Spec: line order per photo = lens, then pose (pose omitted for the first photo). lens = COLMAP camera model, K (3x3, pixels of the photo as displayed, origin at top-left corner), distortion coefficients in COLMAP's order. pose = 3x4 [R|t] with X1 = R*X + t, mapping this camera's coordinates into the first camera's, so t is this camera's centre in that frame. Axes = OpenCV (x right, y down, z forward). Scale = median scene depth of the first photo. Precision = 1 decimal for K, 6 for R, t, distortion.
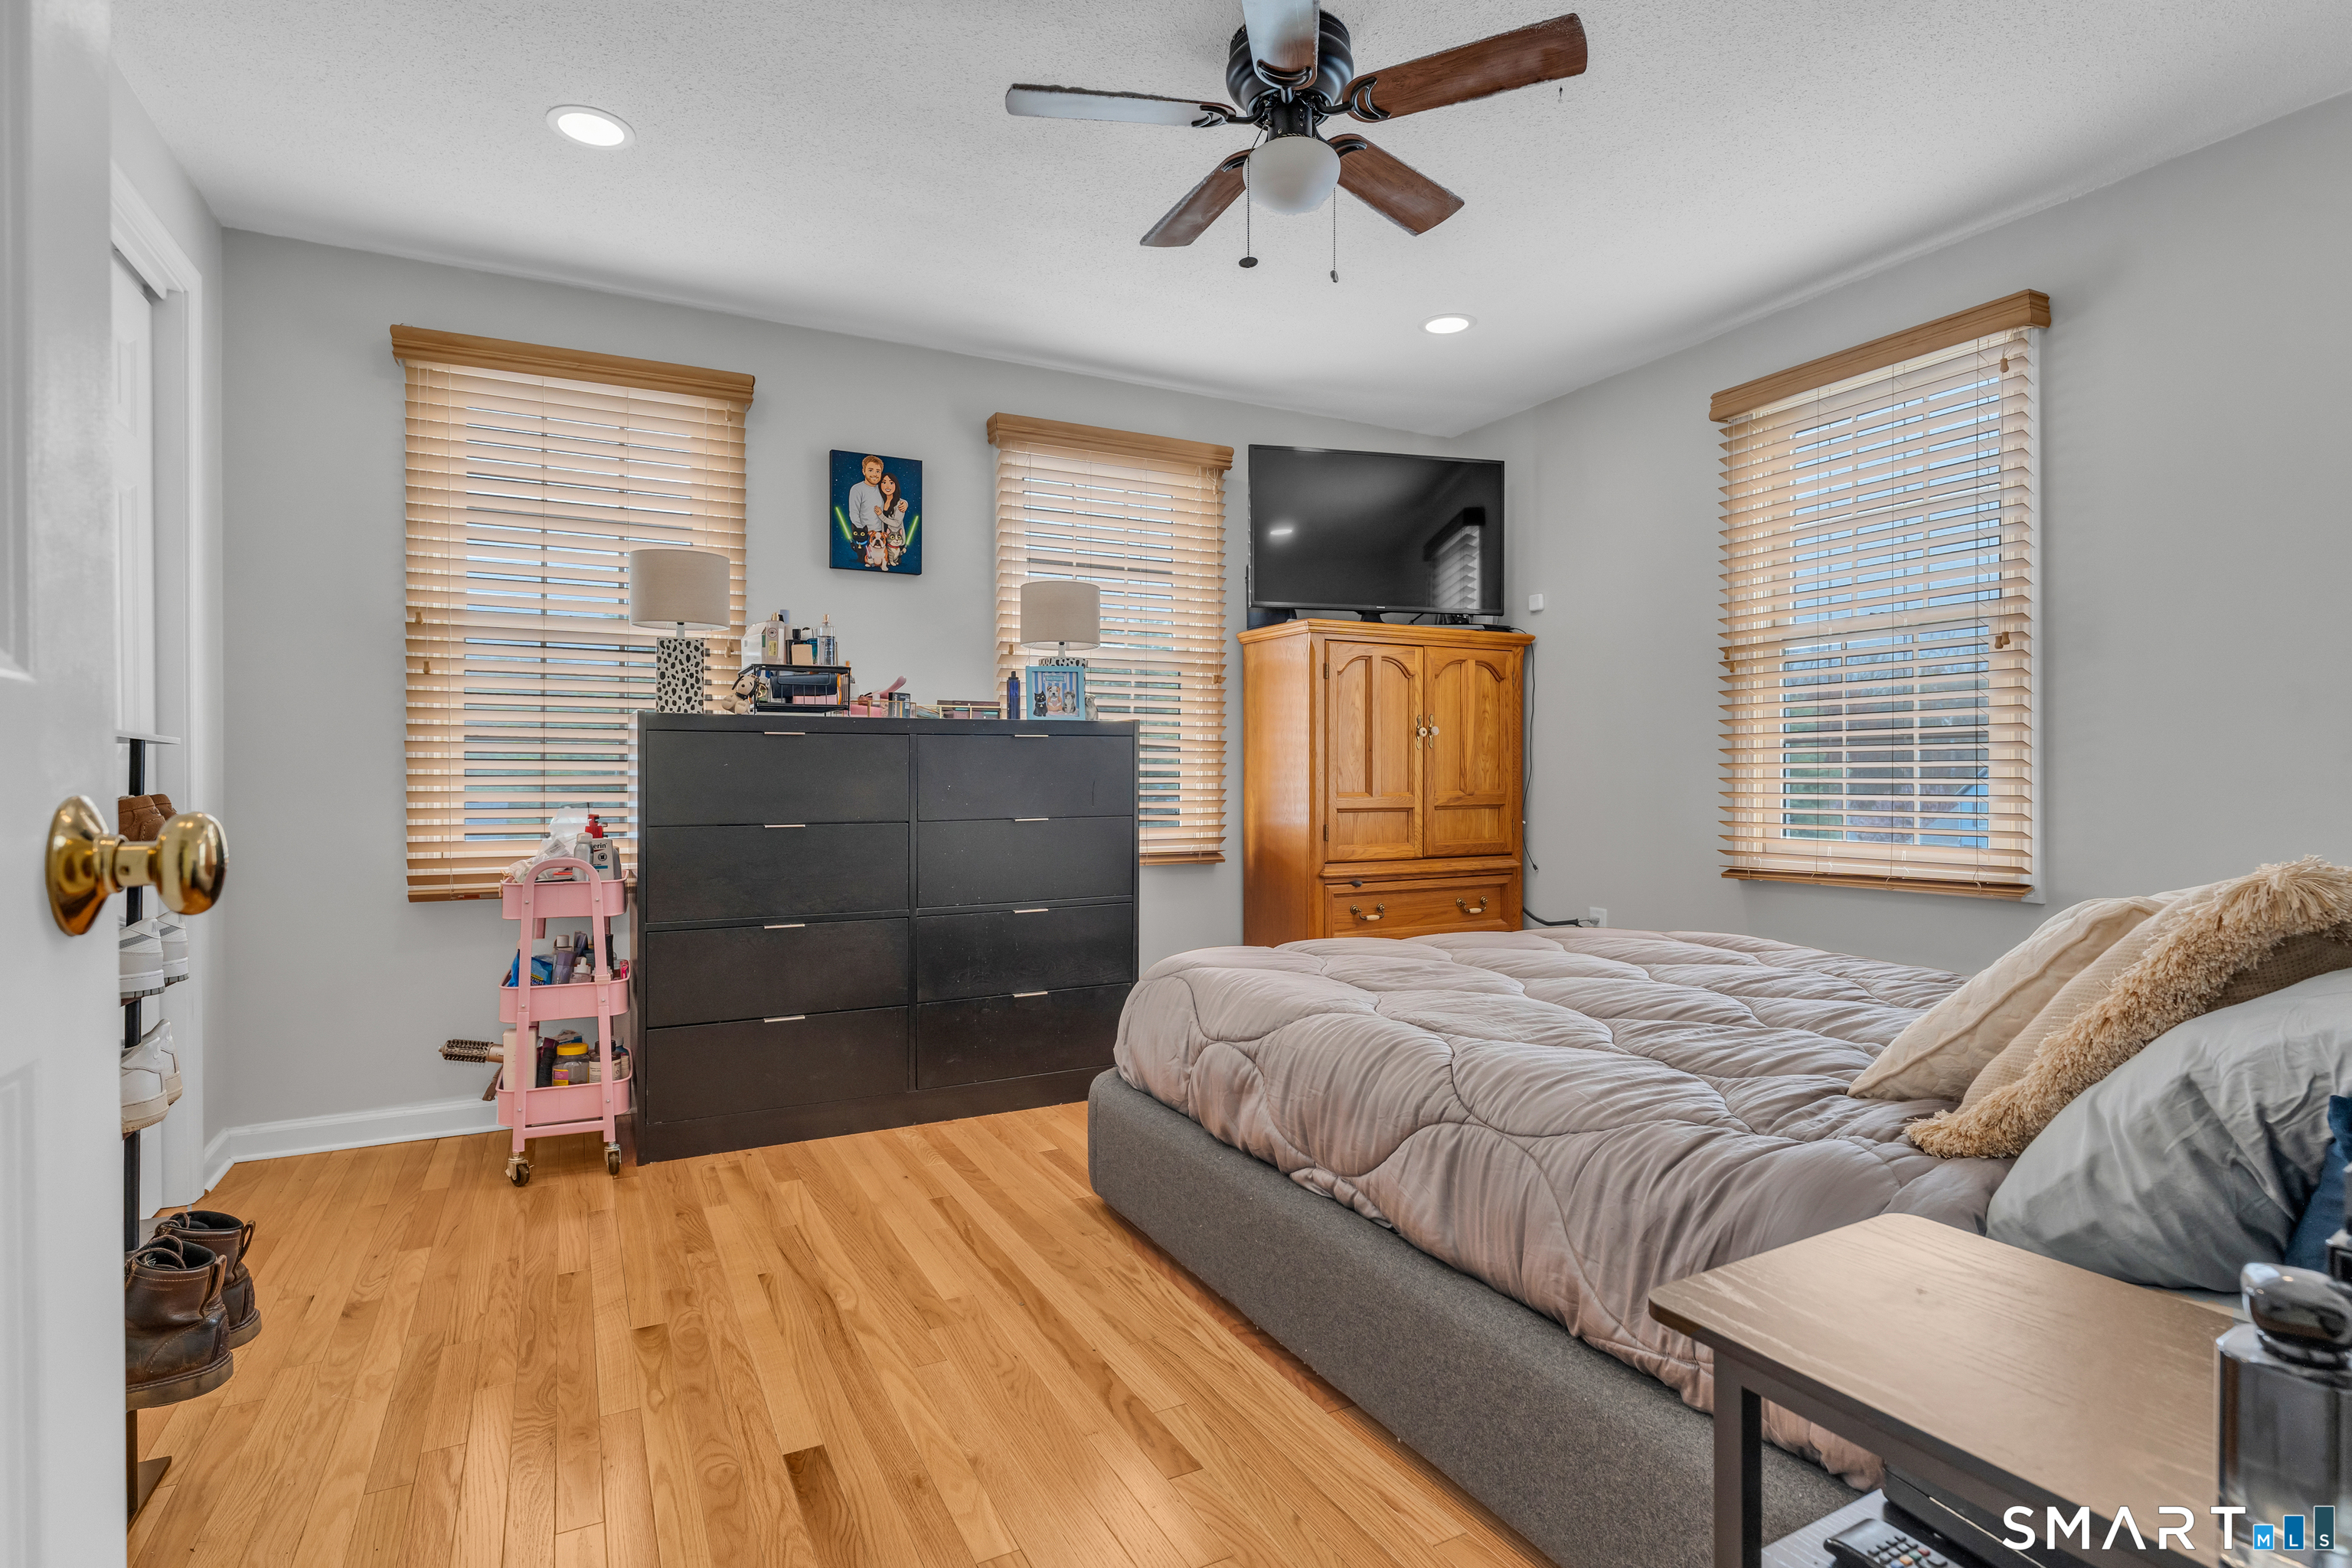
lens RADIAL K [[1146.8, 0, 1172.5], [0, 1146.8, 778.6], [0, 0, 1]] dist [-0.000615, 0.000410]
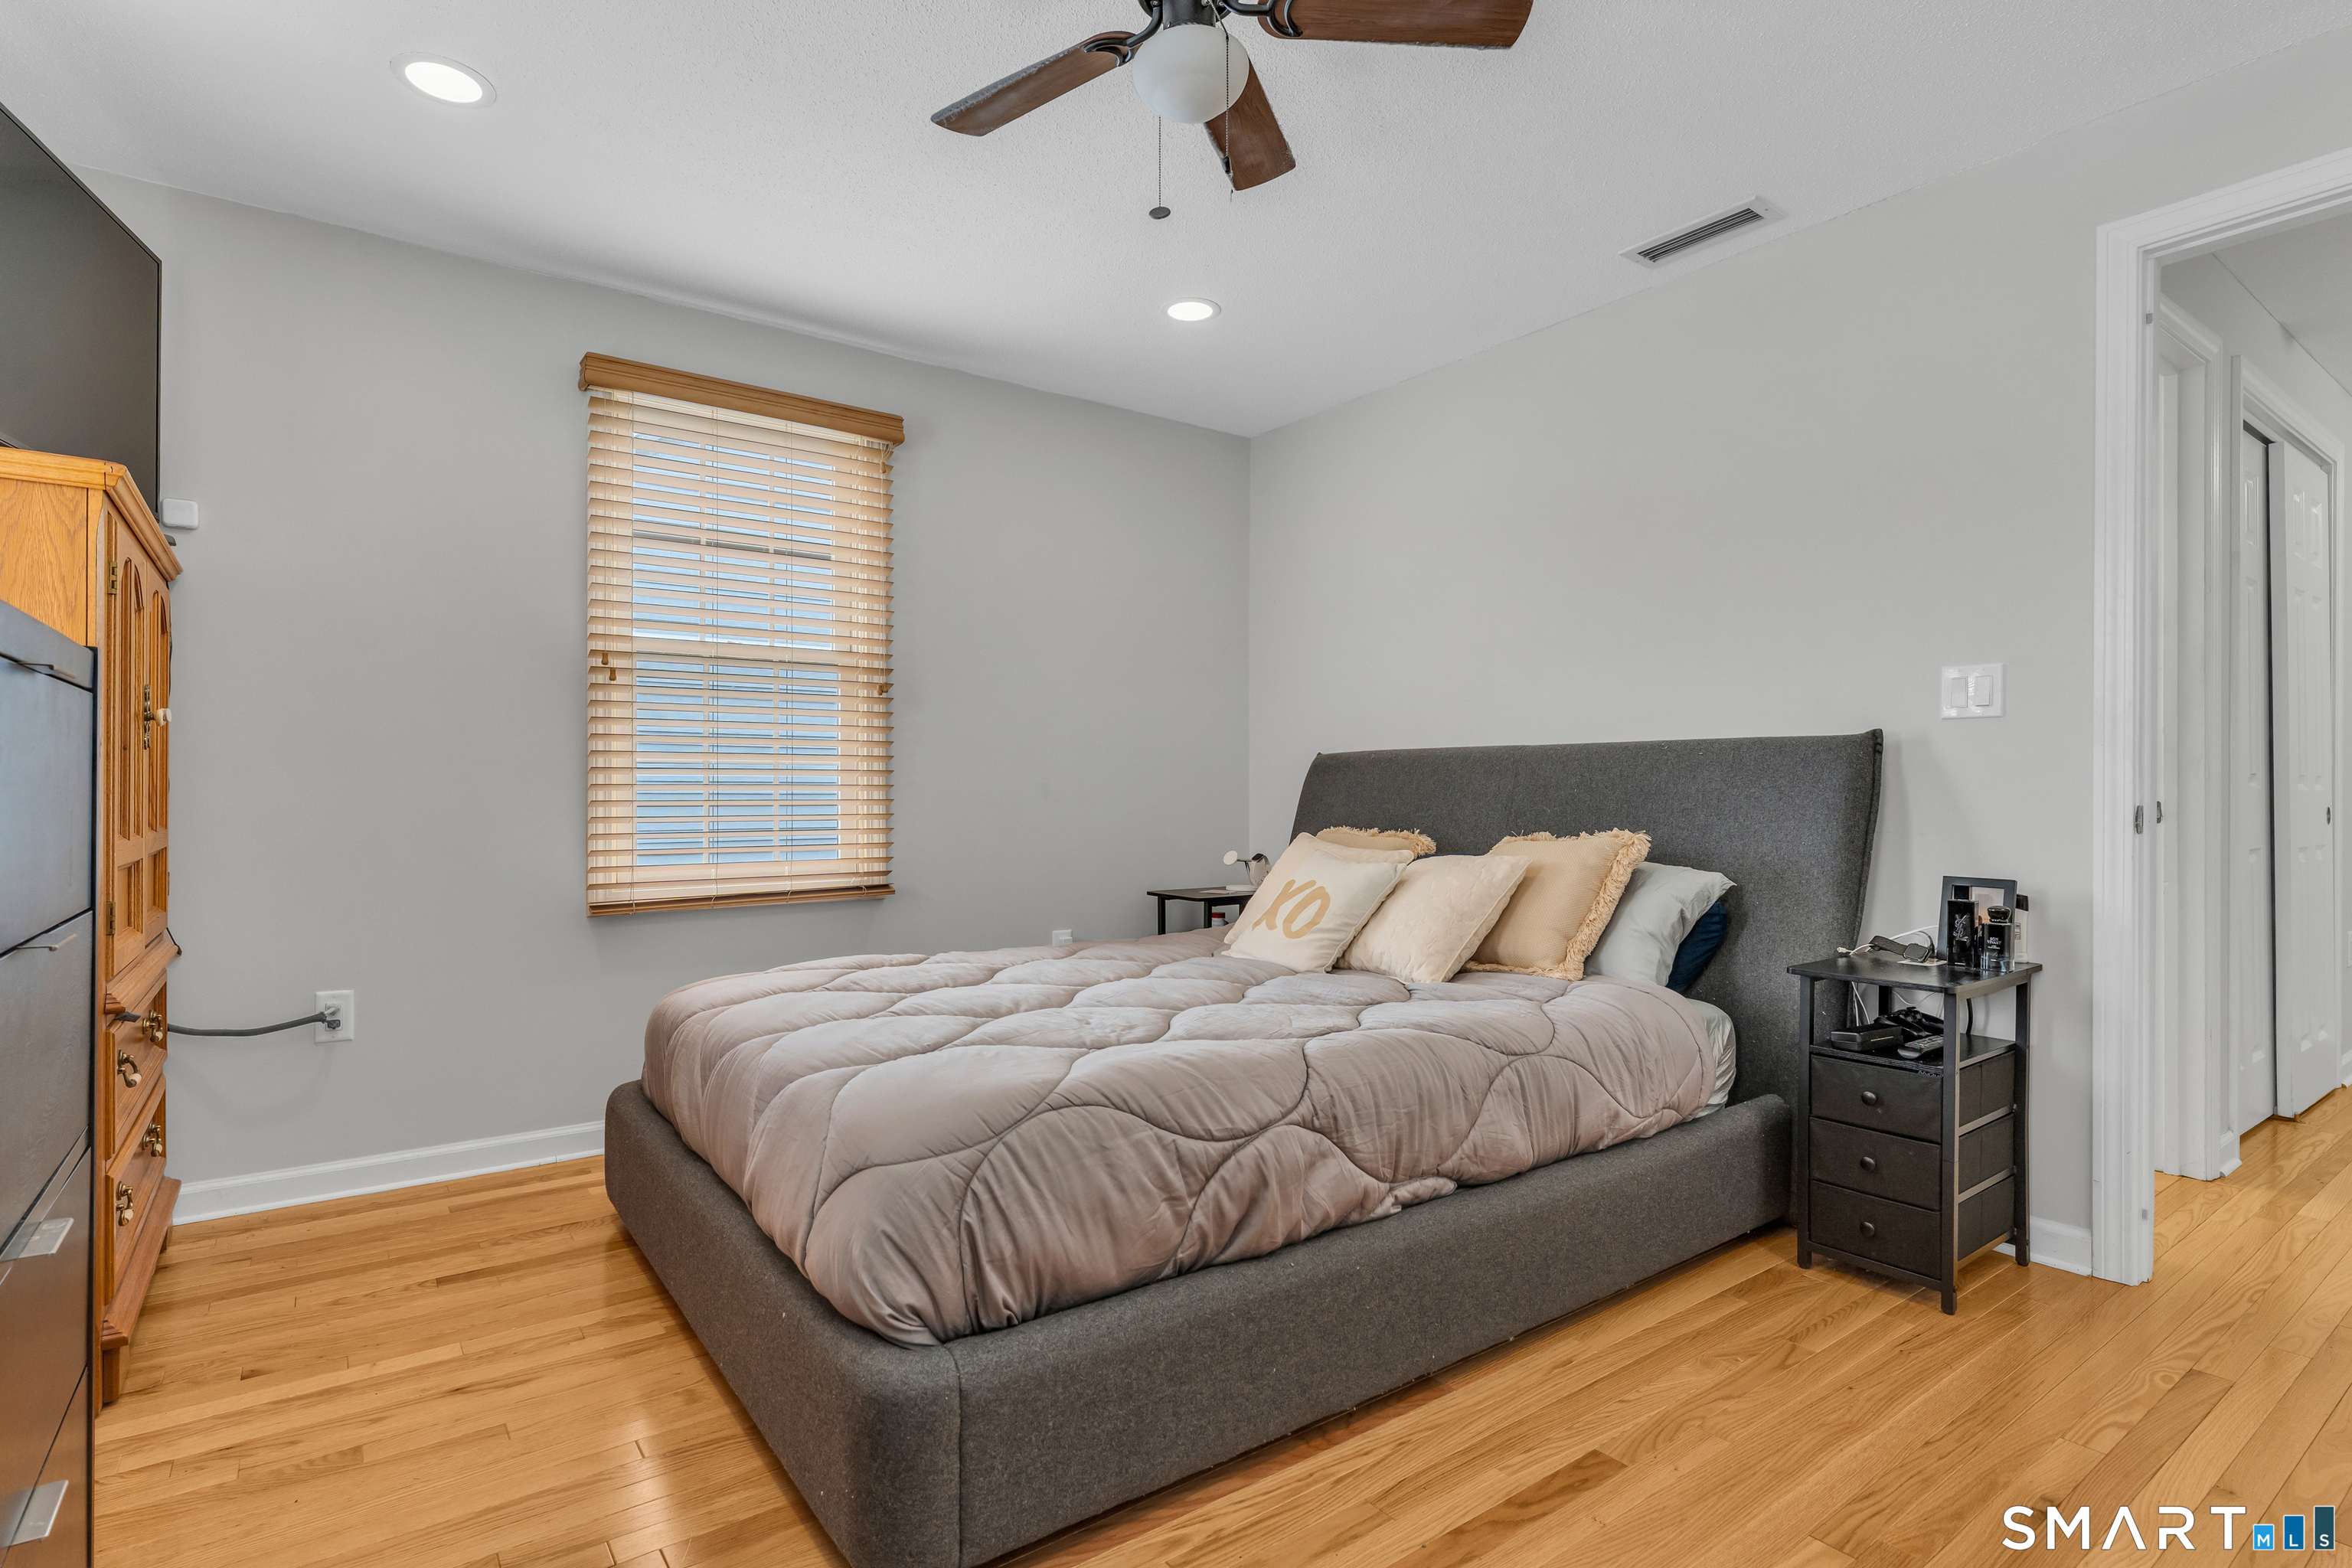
lens RADIAL K [[1153.2, 0, 1164.9], [0, 1153.2, 797.4], [0, 0, 1]] dist [0.000277, 0.000104]
pose [[-0.142978, 0.001592, 0.989725, -0.697189], [0.001797, 0.999997, -0.001349, -0.002683], [-0.989724, 0.001586, -0.142980, 1.103353]]
